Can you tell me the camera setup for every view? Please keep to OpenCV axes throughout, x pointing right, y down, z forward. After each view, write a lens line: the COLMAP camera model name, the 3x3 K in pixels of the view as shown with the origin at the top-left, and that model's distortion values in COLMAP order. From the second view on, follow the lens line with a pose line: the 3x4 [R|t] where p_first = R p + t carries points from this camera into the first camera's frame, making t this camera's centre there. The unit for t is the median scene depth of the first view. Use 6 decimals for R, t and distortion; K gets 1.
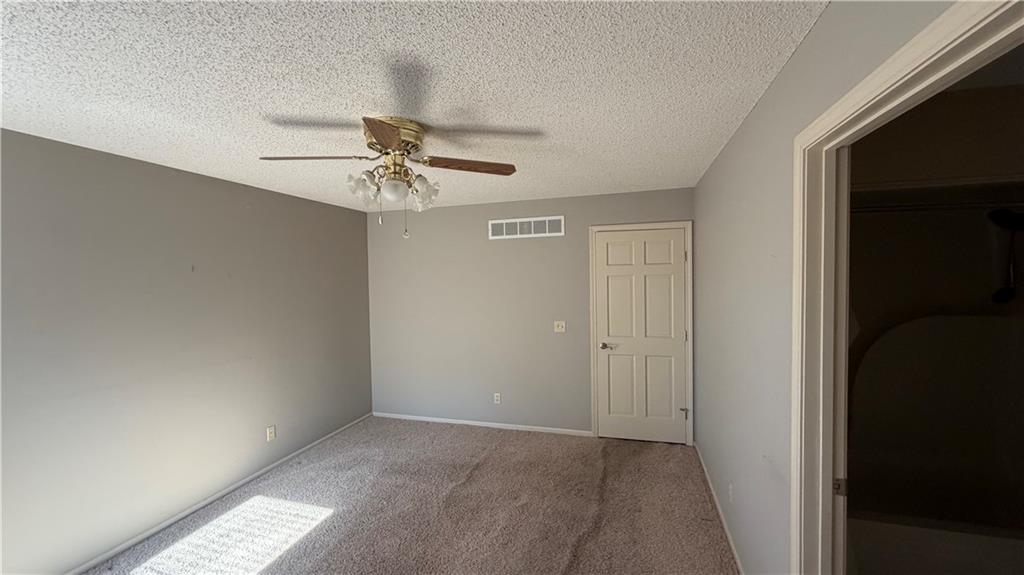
lens RADIAL K [[409.6, 0, 510.2], [0, 409.6, 287.8], [0, 0, 1]] dist [0.000964, 0.000079]
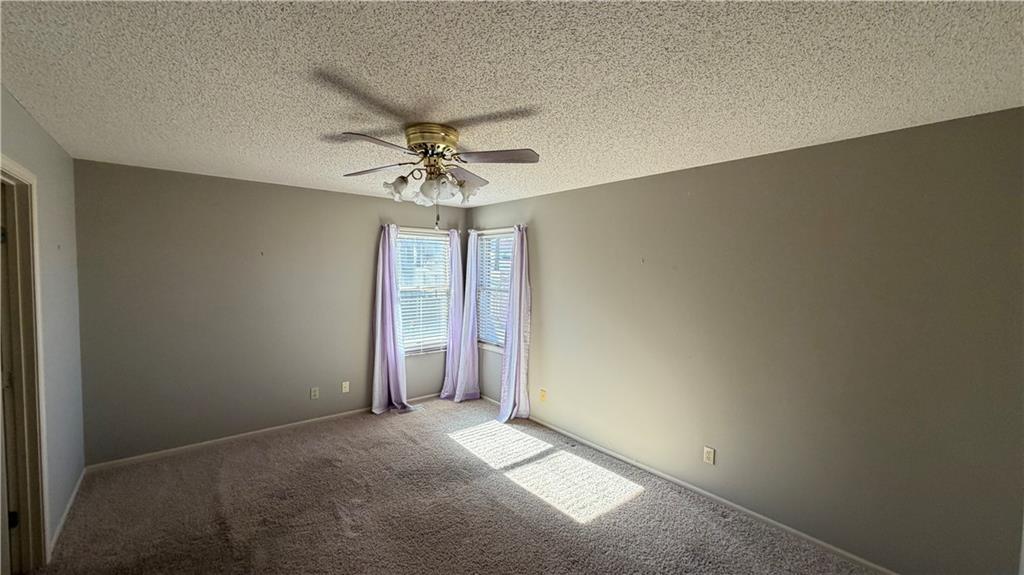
lens RADIAL K [[409.6, 0, 508.5], [0, 409.6, 286.0], [0, 0, 1]] dist [0.000964, 0.000079]
pose [[-0.556157, 0.039612, -0.830133, 0.427259], [-0.037174, 0.996678, 0.072464, -0.048244], [0.830245, 0.071161, -0.552837, 1.423832]]
